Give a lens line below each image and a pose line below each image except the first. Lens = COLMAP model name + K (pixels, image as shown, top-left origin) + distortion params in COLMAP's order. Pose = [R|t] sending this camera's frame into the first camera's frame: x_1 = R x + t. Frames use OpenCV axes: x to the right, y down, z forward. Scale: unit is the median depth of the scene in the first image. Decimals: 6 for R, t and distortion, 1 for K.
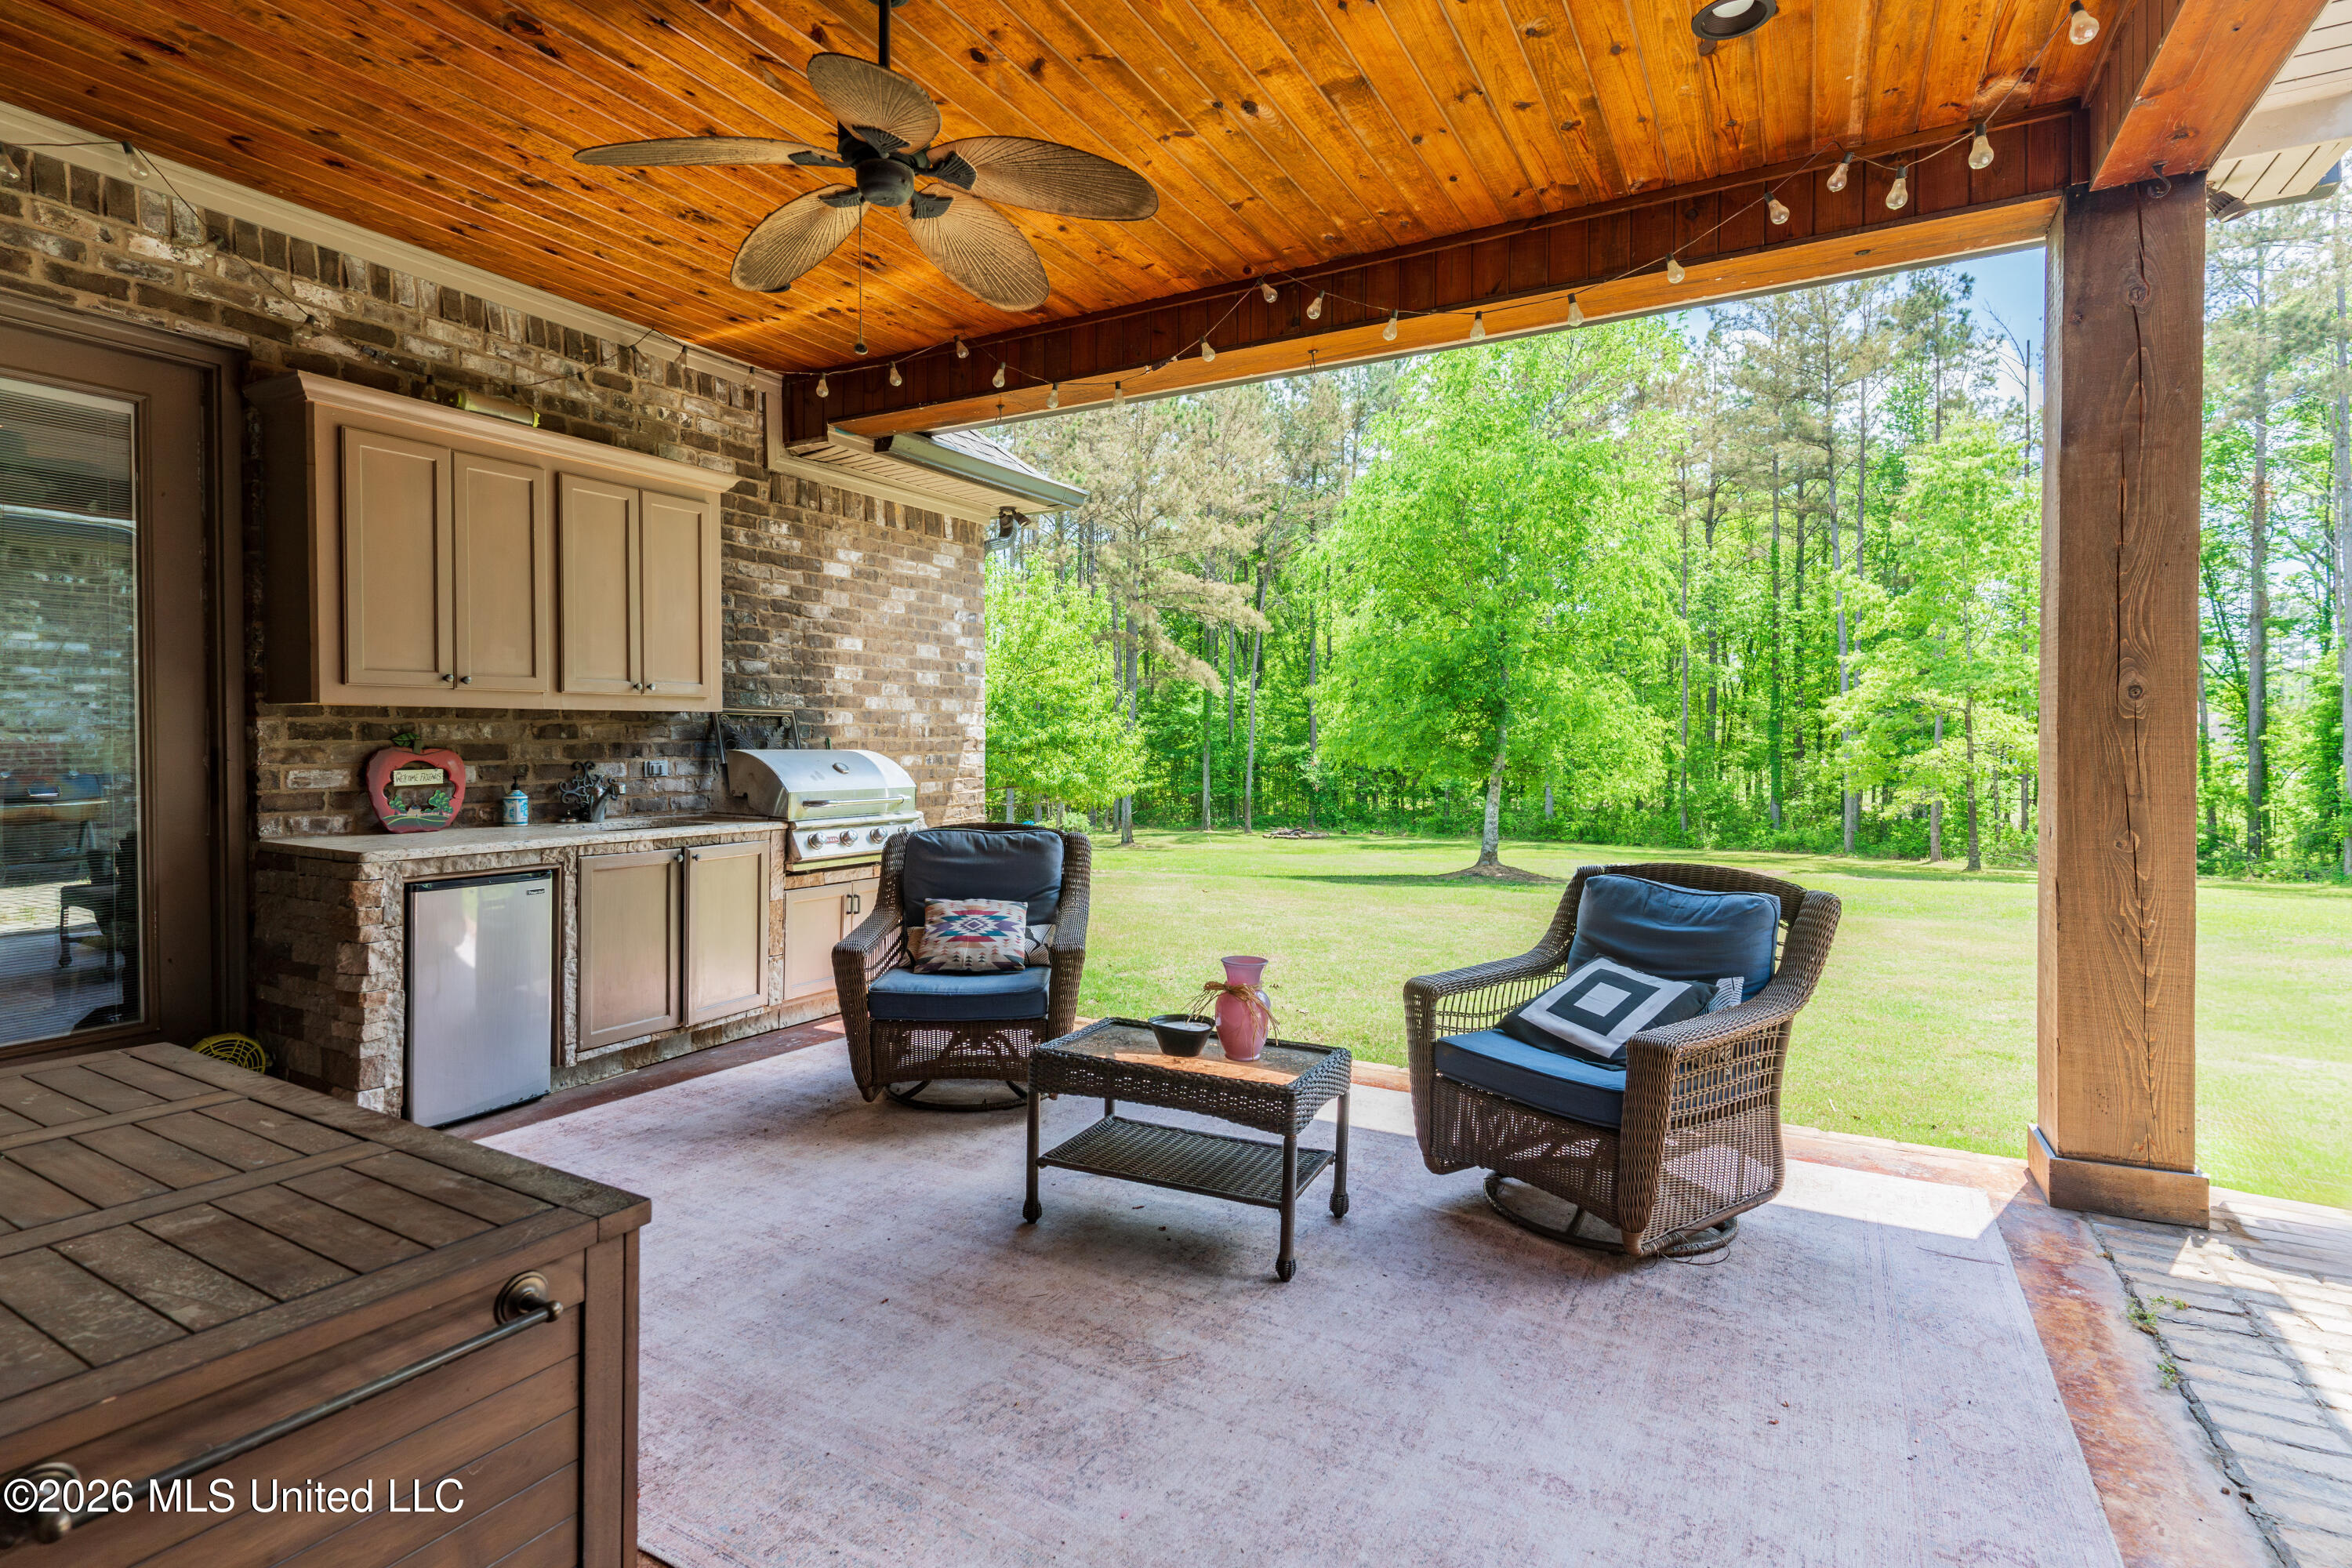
lens RADIAL K [[1131.8, 0, 1170.1], [0, 1131.8, 742.1], [0, 0, 1]] dist [0.002748, 0.001476]
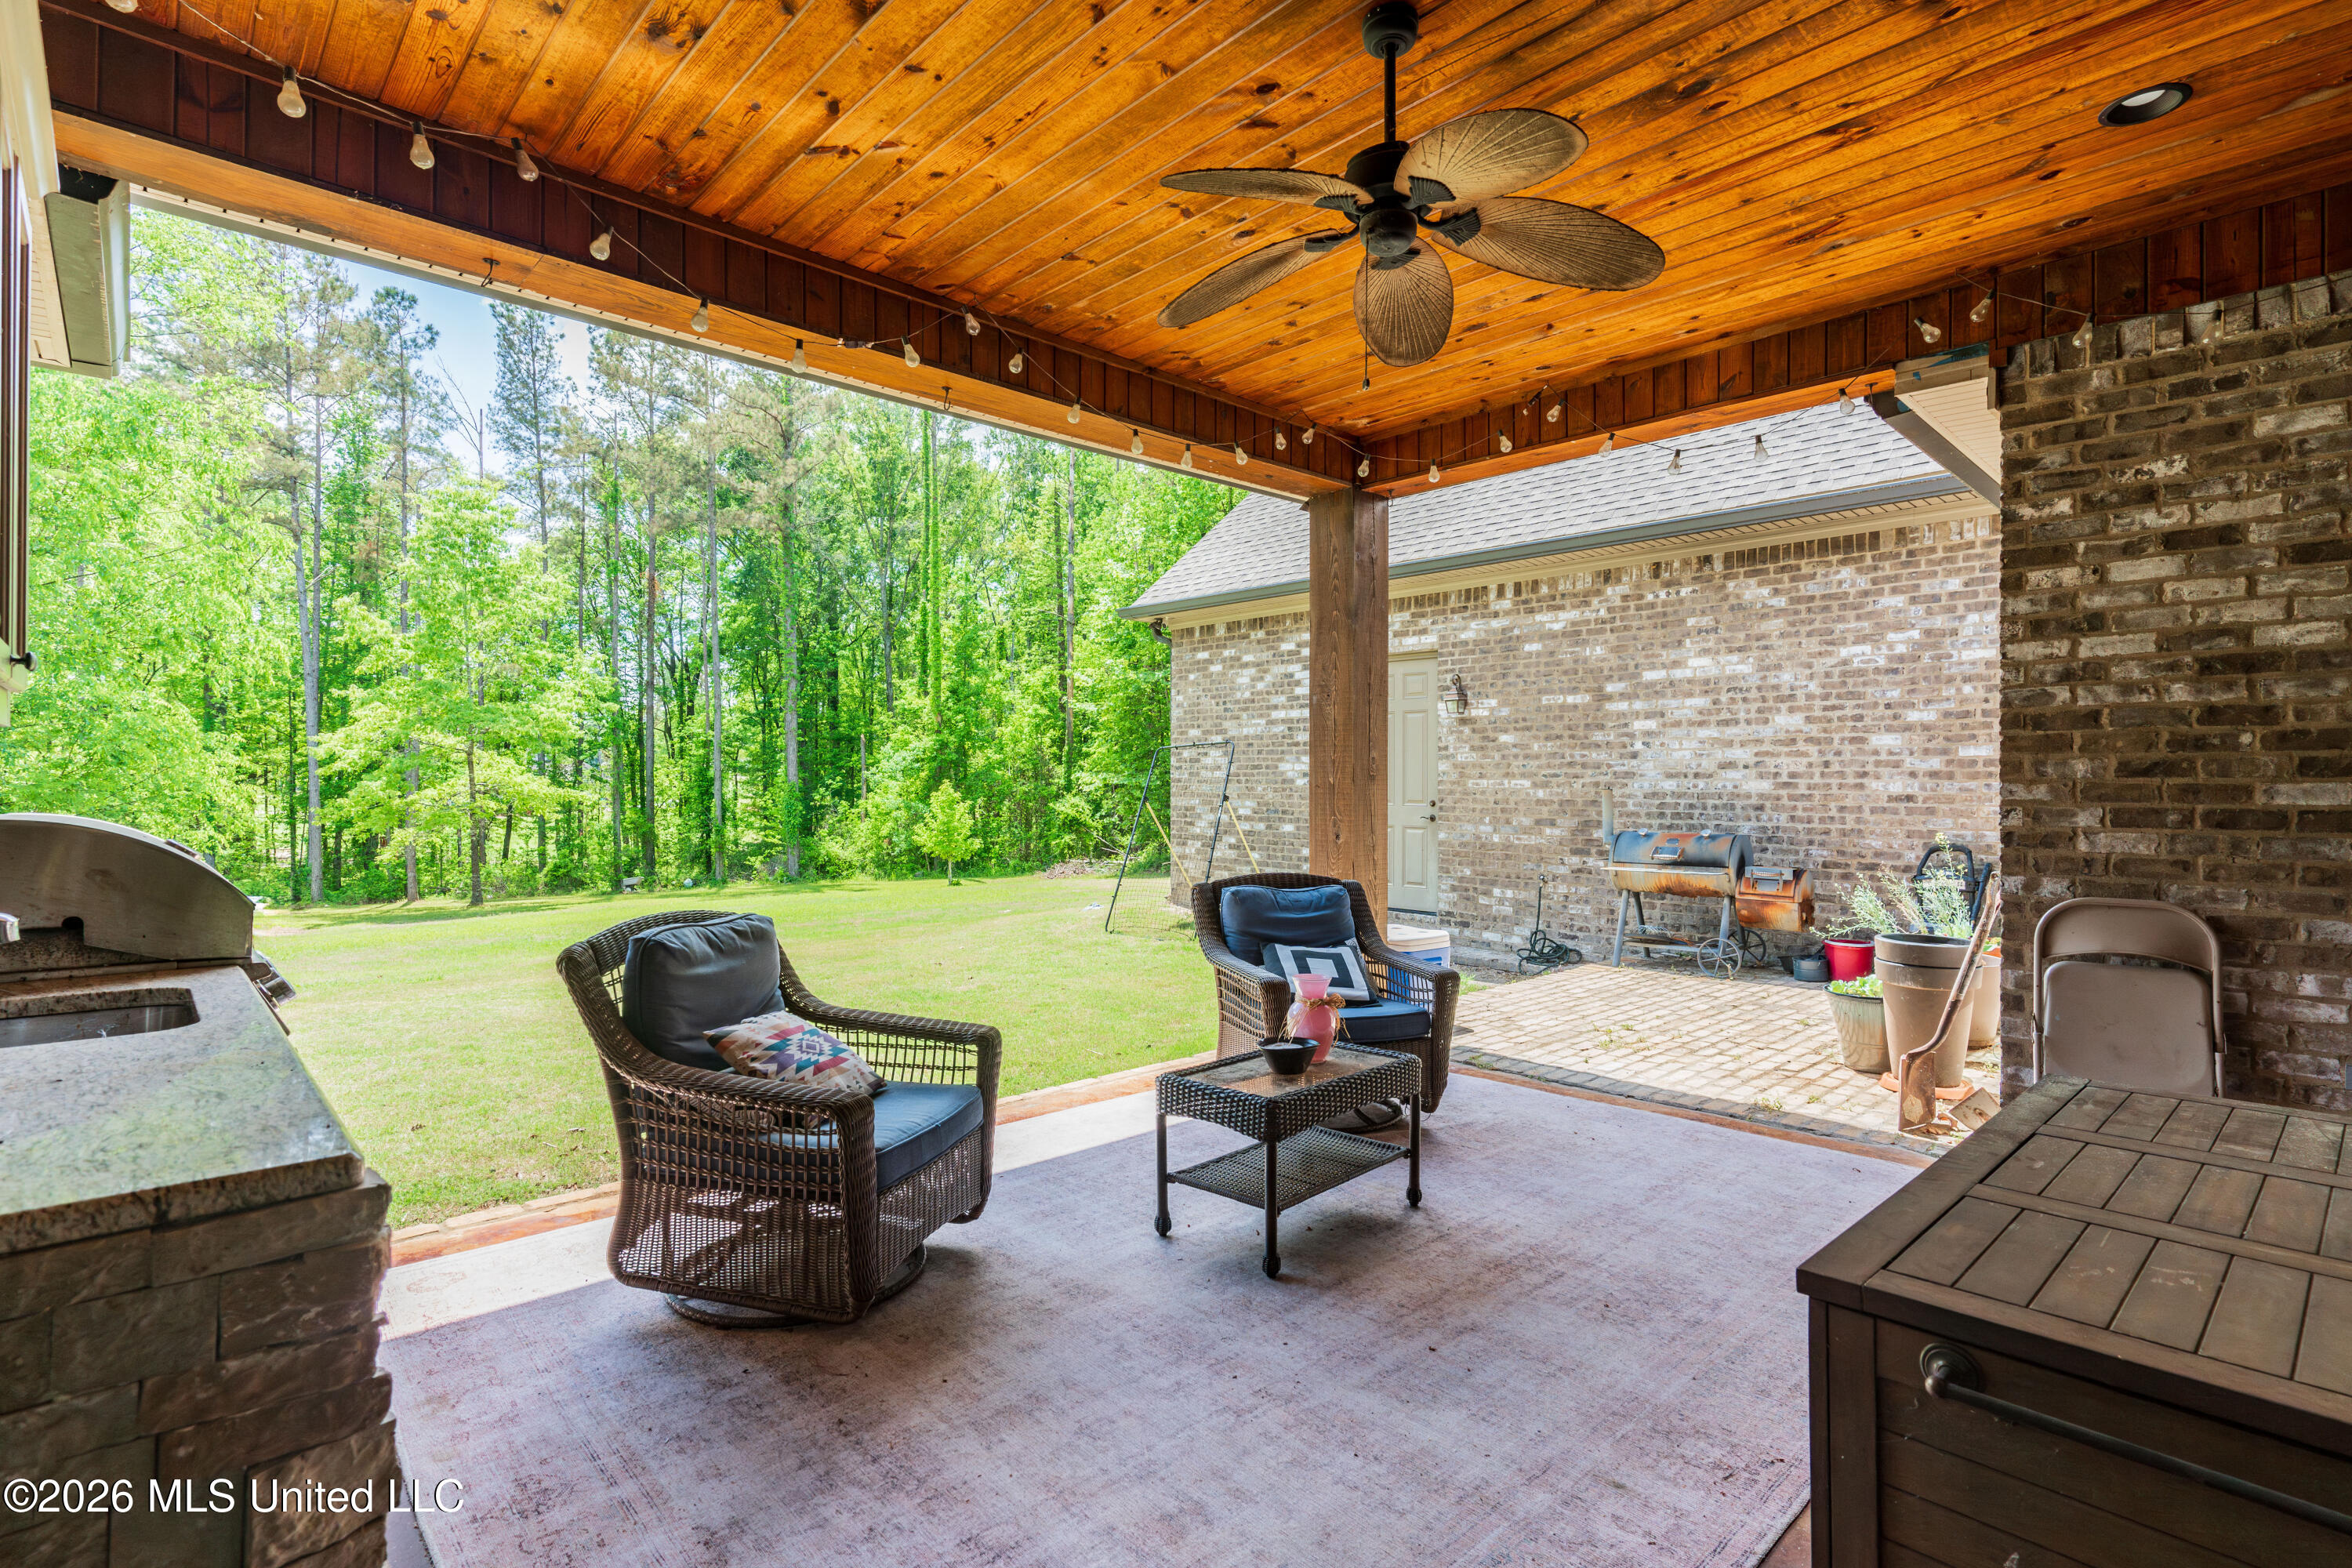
lens RADIAL K [[1131.8, 0, 1170.4], [0, 1131.8, 778.6], [0, 0, 1]] dist [0.002748, 0.001476]
pose [[0.305313, 0.001031, 0.952251, -0.693612], [0.001138, 0.999998, -0.001448, -0.009107], [-0.952251, 0.001525, 0.305312, 0.489849]]
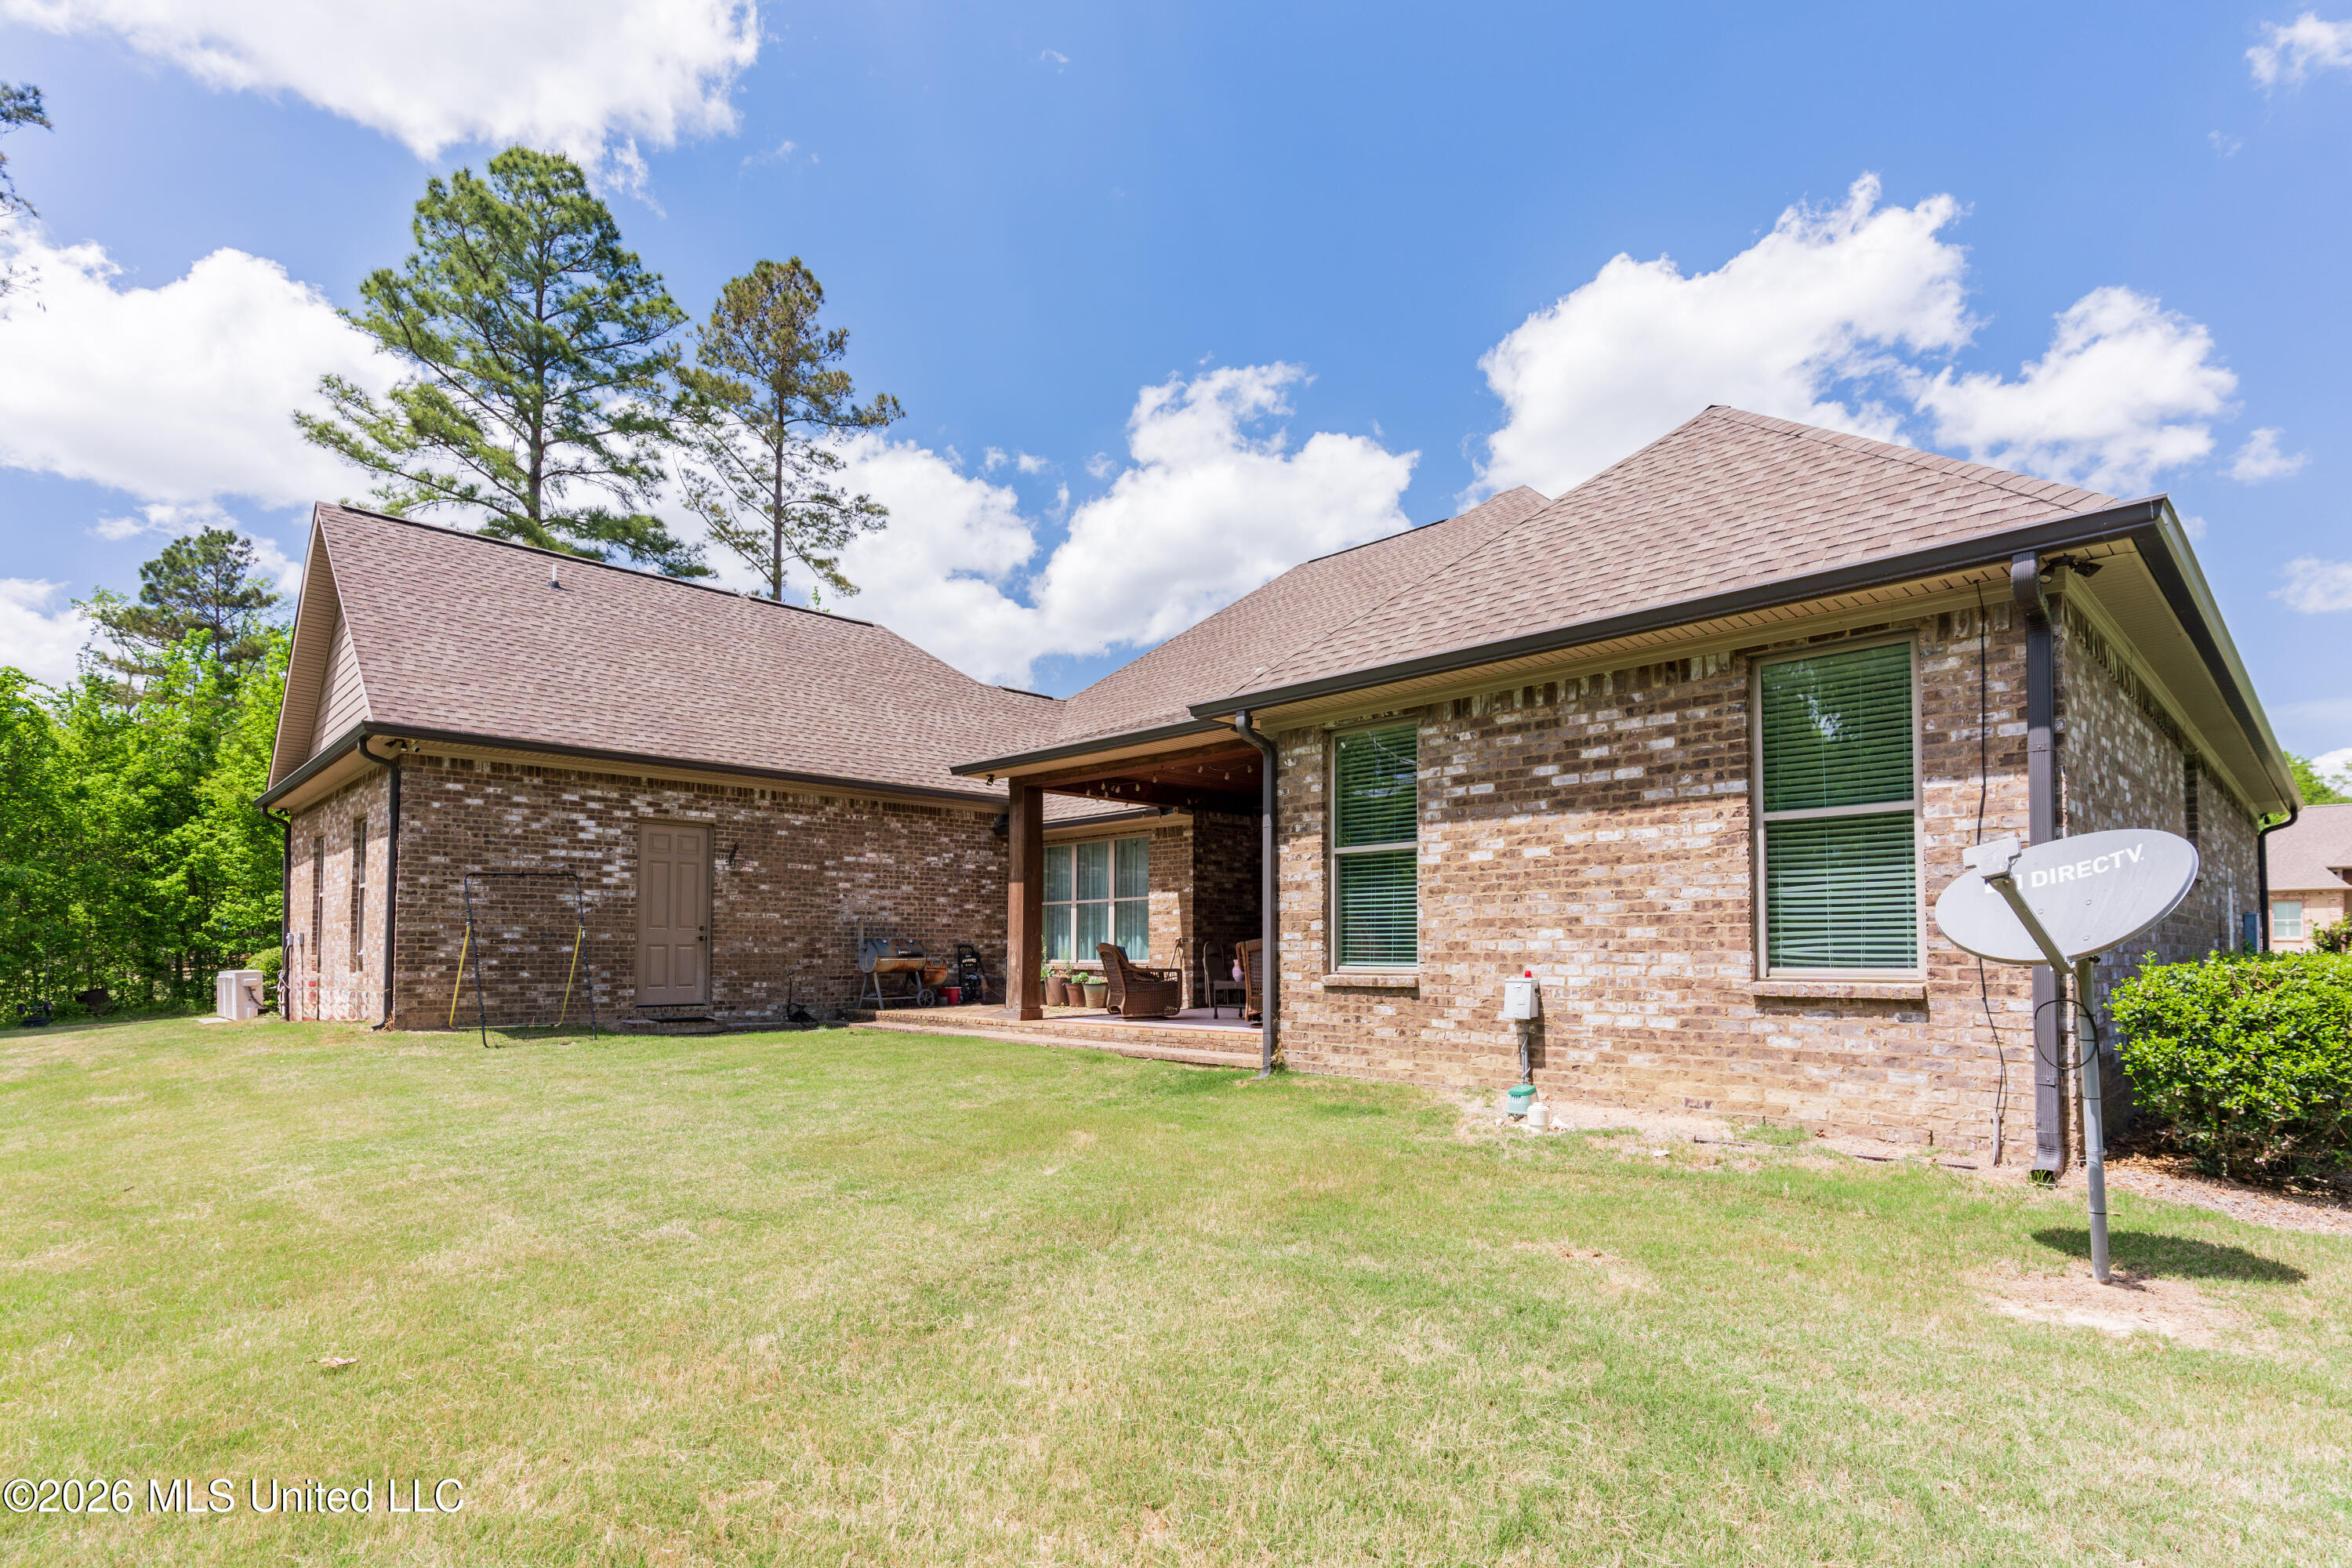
lens RADIAL K [[1131.8, 0, 1208.1], [0, 1131.8, 888.3], [0, 0, 1]] dist [0.002748, 0.001476]
pose [[-0.964473, 0.013156, 0.263852, -0.651617], [-0.000485, 0.998669, -0.051567, 0.086639], [-0.264180, -0.049863, -0.963184, 3.327798]]
